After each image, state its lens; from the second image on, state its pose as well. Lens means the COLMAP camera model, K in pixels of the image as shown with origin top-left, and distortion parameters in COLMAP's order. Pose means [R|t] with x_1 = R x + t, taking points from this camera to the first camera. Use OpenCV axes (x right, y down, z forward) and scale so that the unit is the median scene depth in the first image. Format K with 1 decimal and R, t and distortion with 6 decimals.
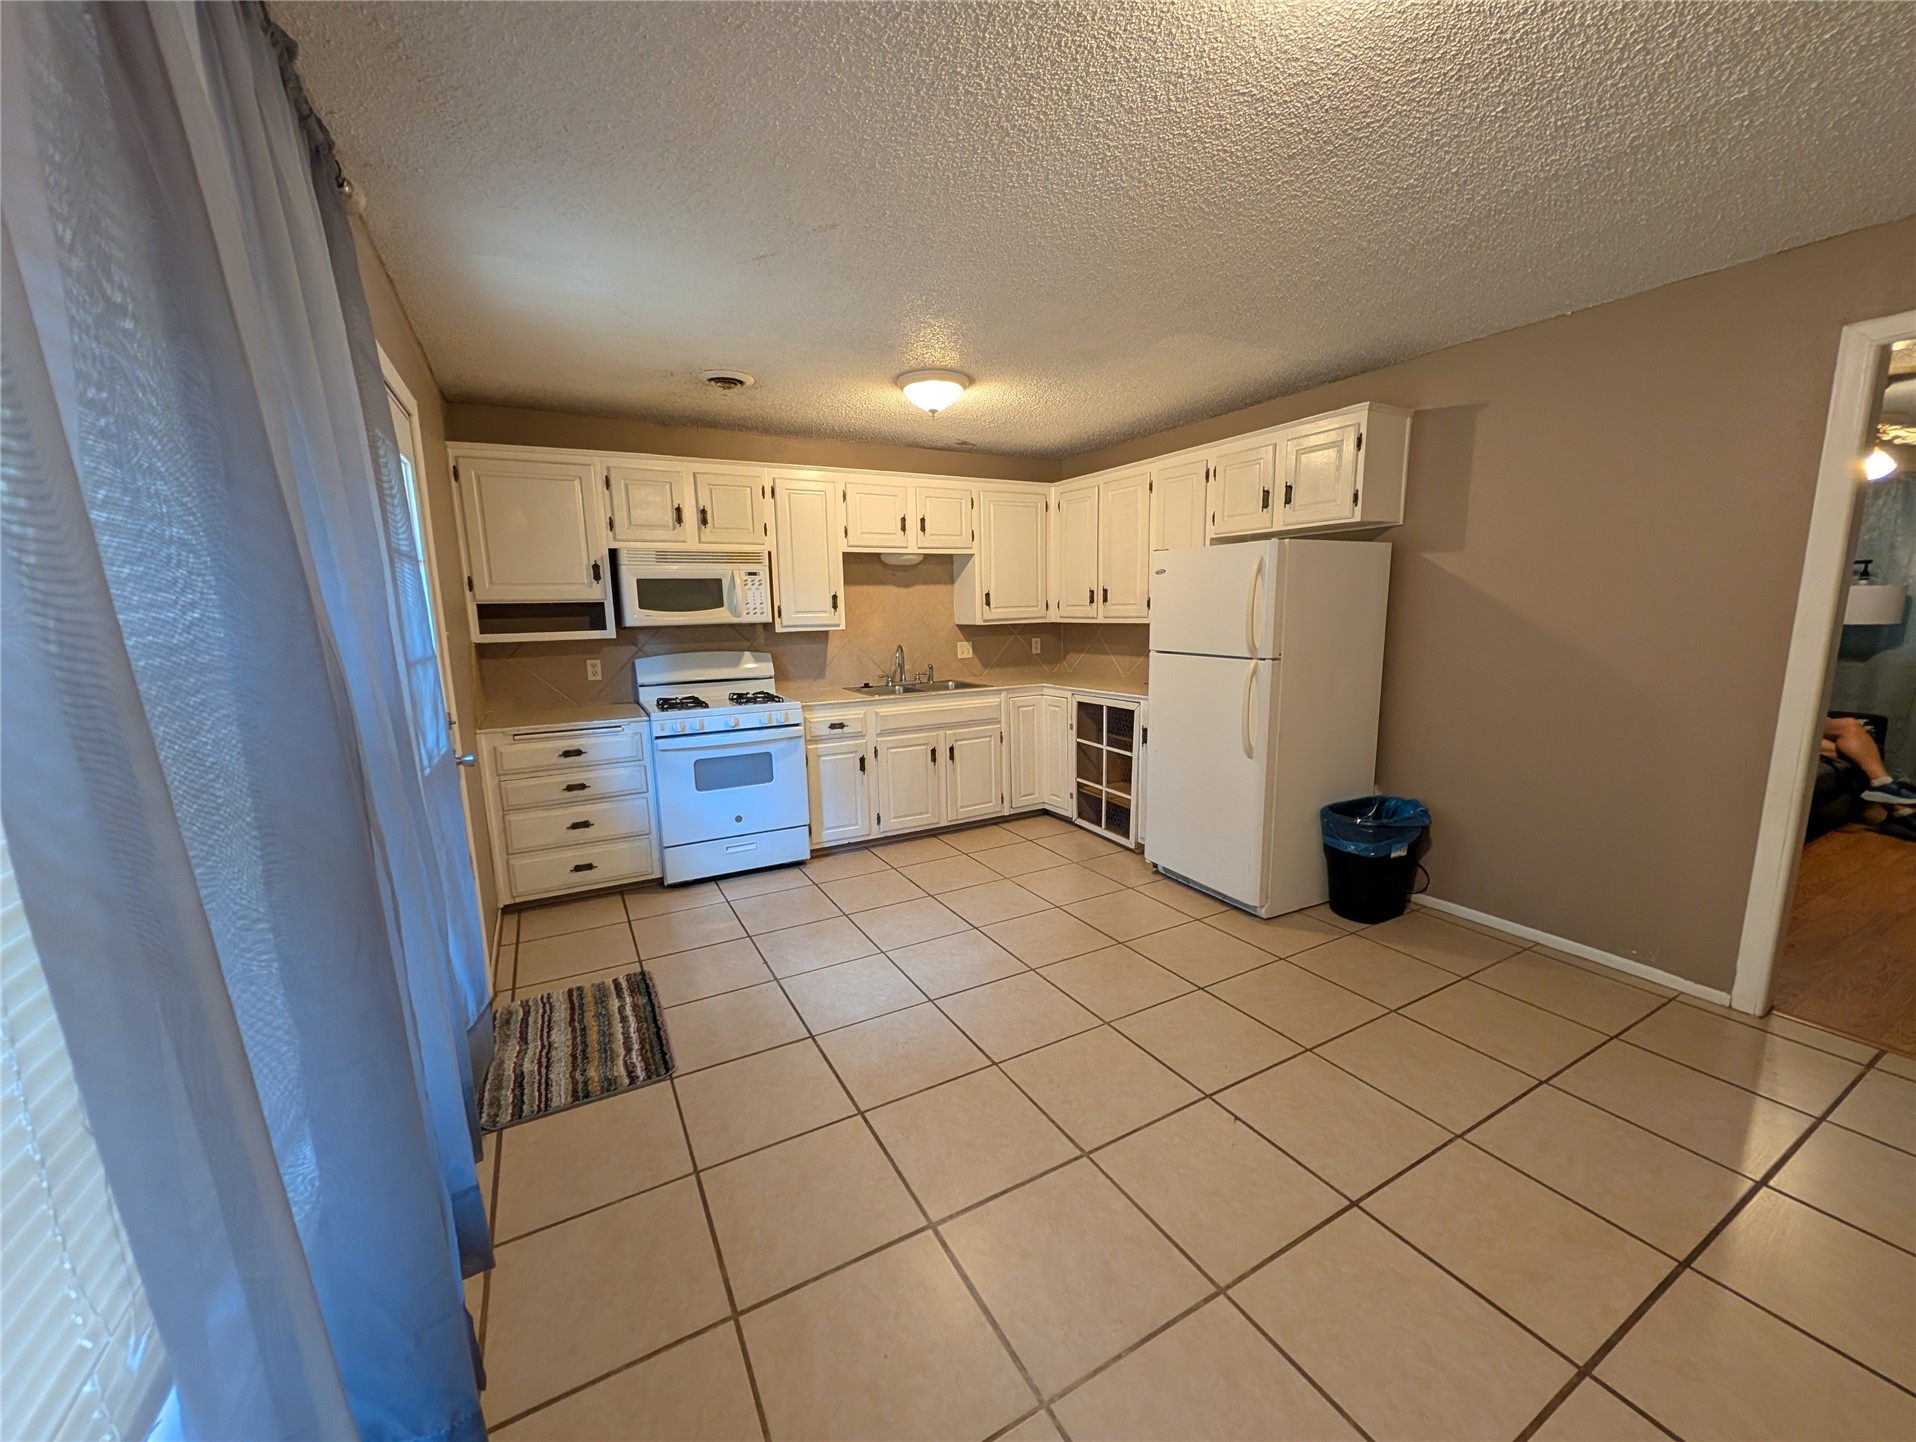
lens RADIAL K [[729.3, 0, 956.6], [0, 729.3, 729.2], [0, 0, 1]] dist [-0.008100, 0.000066]
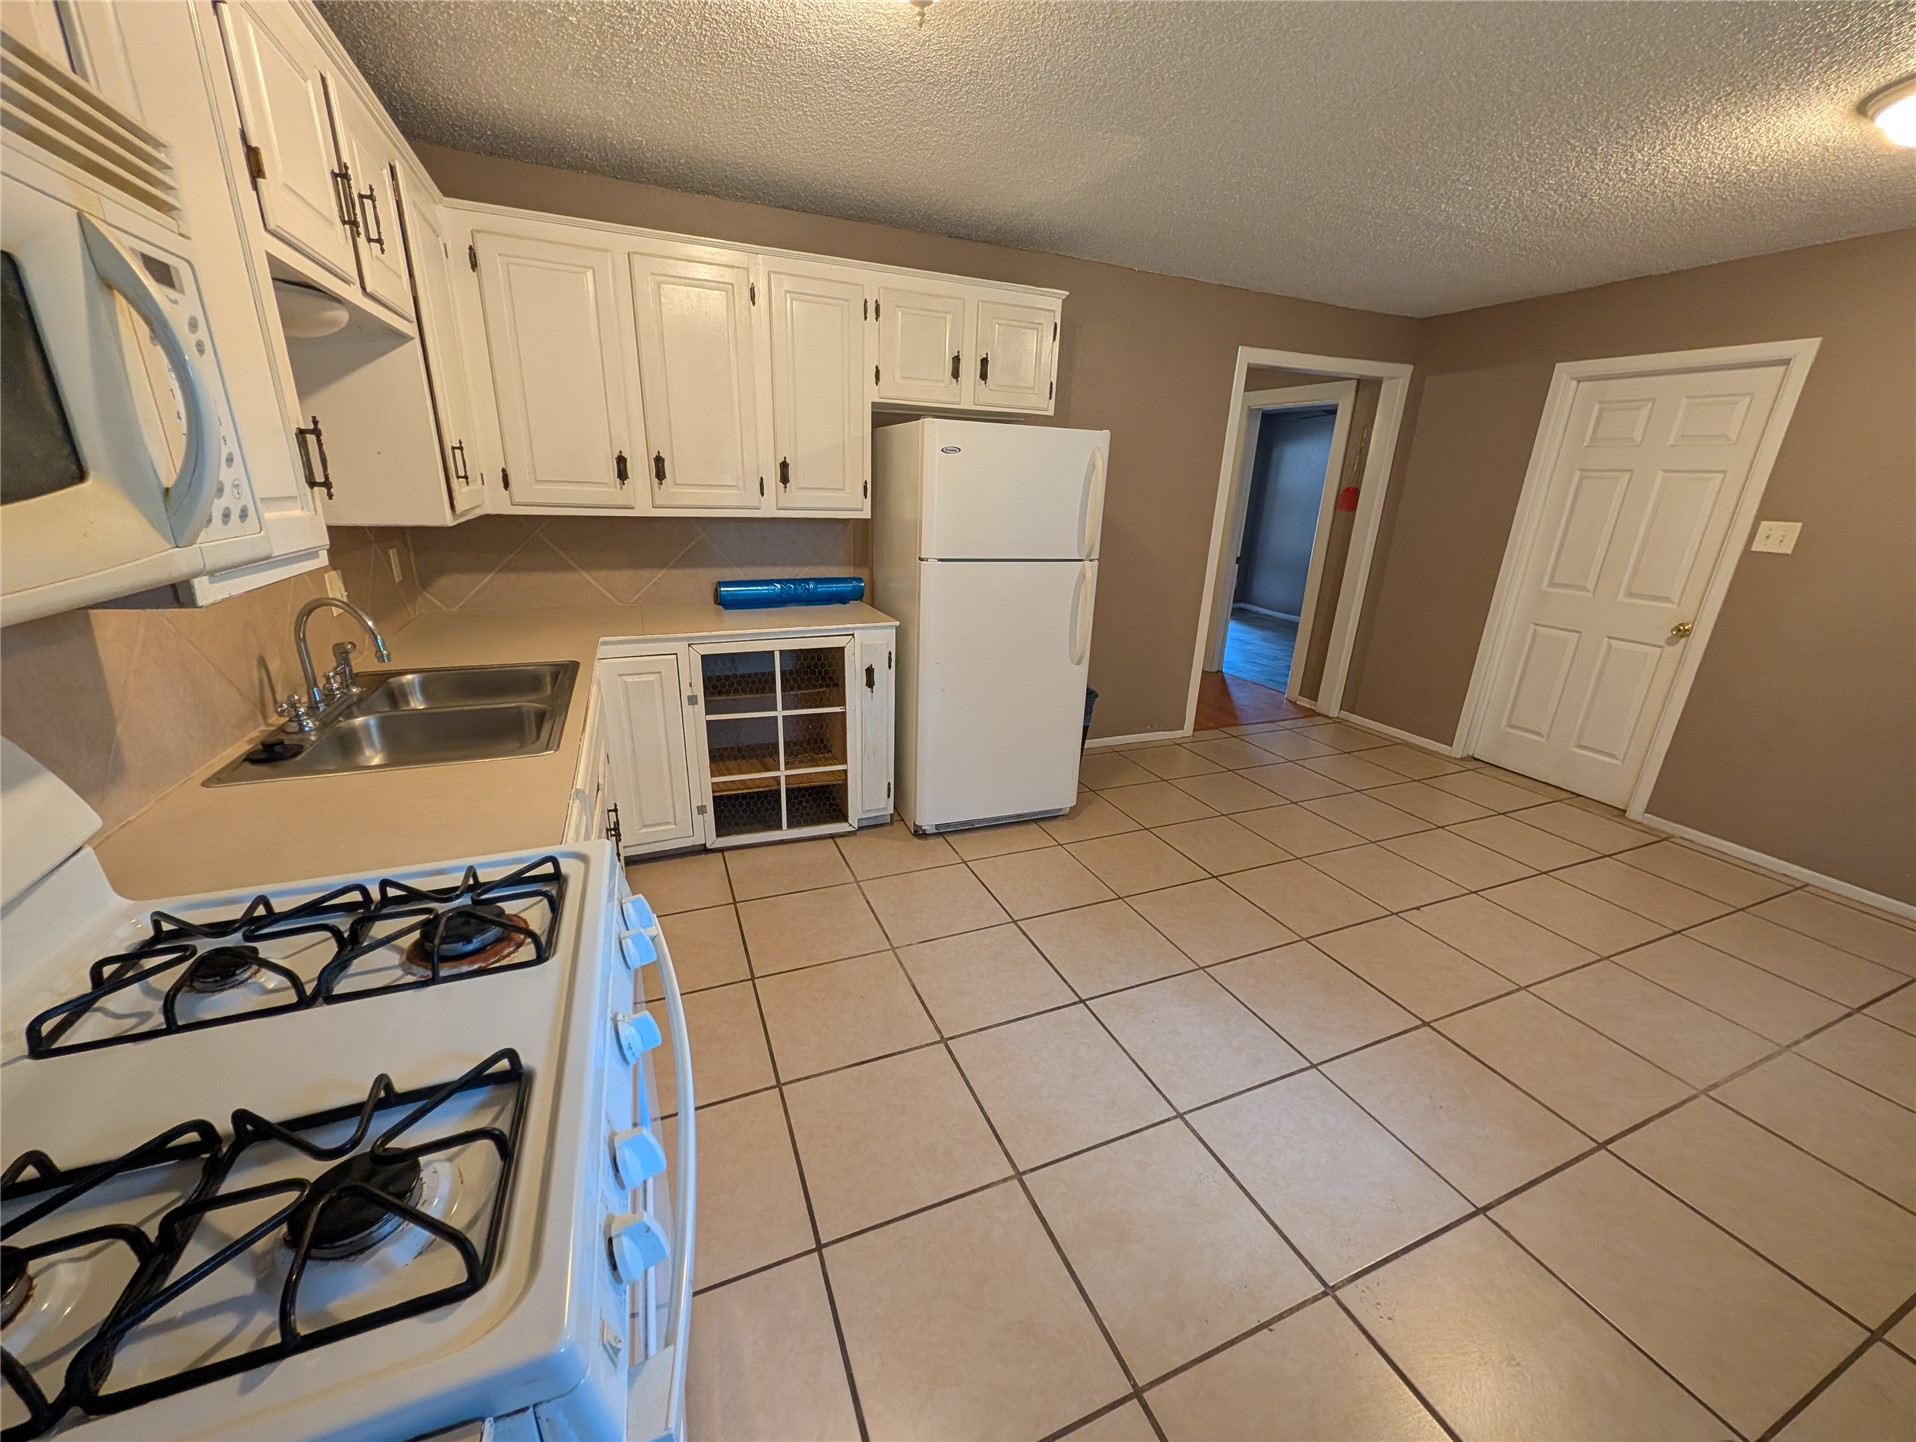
lens RADIAL K [[729.3, 0, 962.9], [0, 729.3, 727.7], [0, 0, 1]] dist [-0.008100, 0.000066]
pose [[0.093471, -0.289643, 0.952560, -0.417591], [0.126861, 0.952415, 0.277151, -0.125818], [-0.987507, 0.094937, 0.125768, 0.765884]]
